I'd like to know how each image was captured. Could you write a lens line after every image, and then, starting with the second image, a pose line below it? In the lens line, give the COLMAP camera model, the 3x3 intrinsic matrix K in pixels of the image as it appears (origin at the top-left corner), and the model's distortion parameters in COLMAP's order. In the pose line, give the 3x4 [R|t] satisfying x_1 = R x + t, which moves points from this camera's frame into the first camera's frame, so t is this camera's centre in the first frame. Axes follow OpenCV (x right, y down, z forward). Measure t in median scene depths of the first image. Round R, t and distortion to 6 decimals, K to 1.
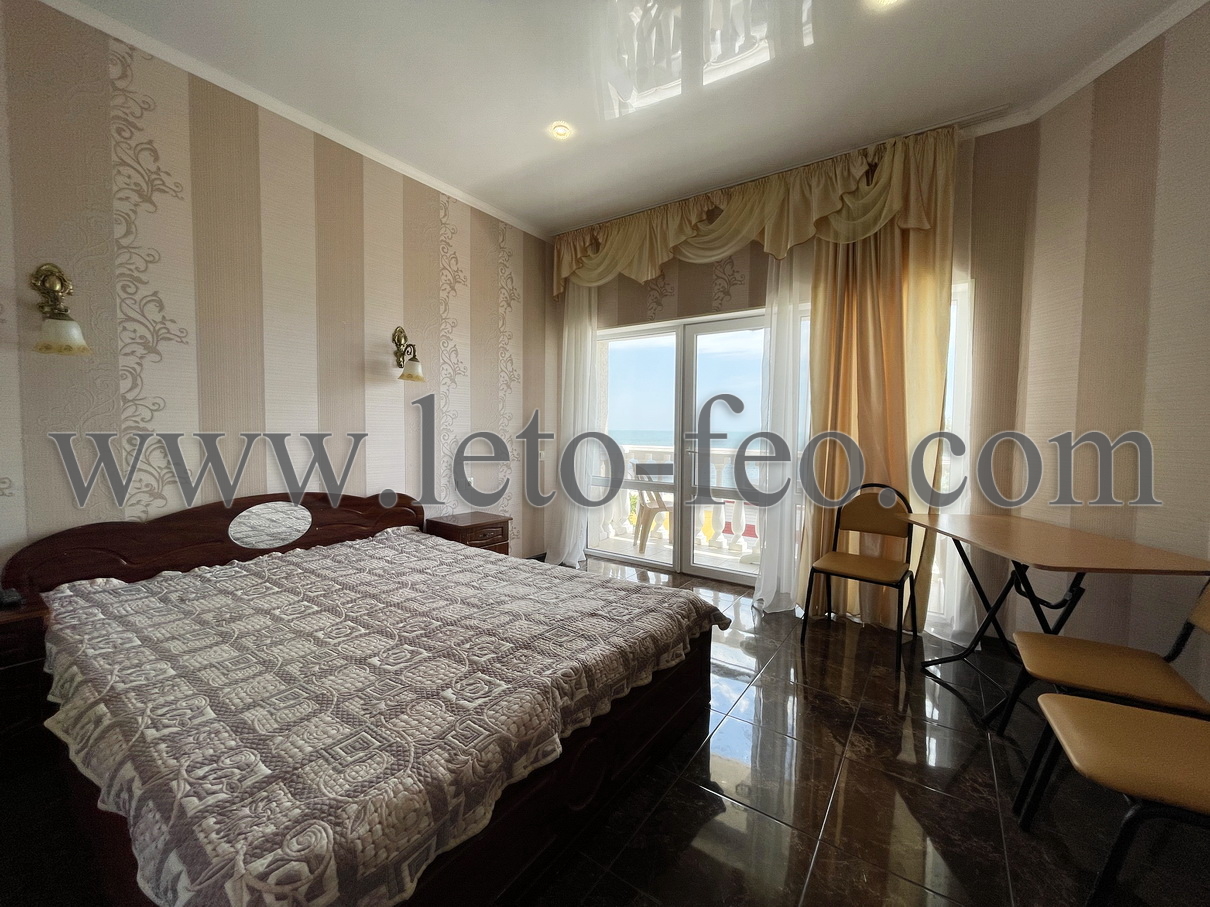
lens RADIAL K [[490.4, 0, 600.0], [0, 490.4, 454.9], [0, 0, 1]] dist [-0.010433, 0.004262]
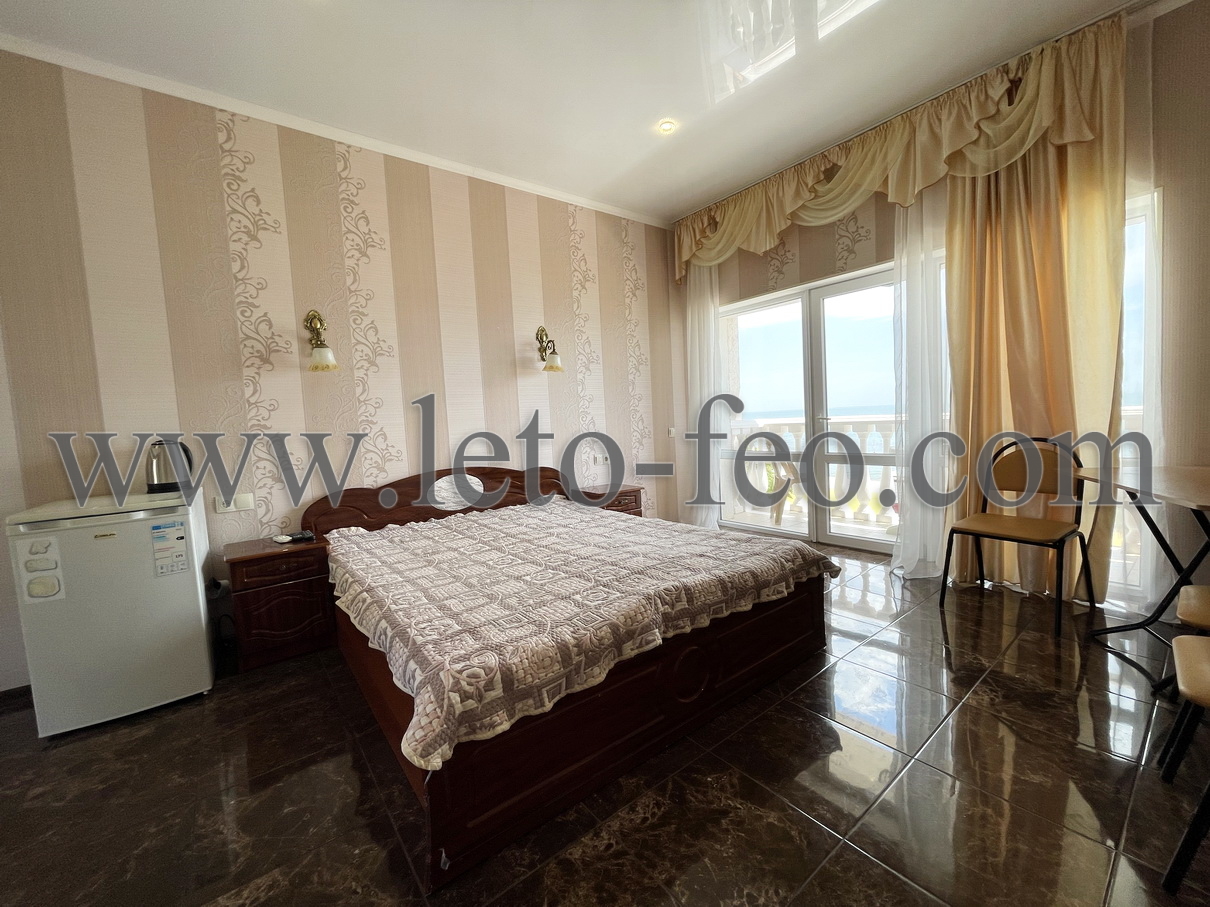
lens RADIAL K [[488.7, 0, 598.3], [0, 488.7, 455.2], [0, 0, 1]] dist [-0.003523, -0.000683]
pose [[0.952928, -0.041161, -0.300389, 0.092163], [0.049079, 0.998617, 0.018856, 0.048750], [0.299197, -0.032711, 0.953630, -0.134363]]
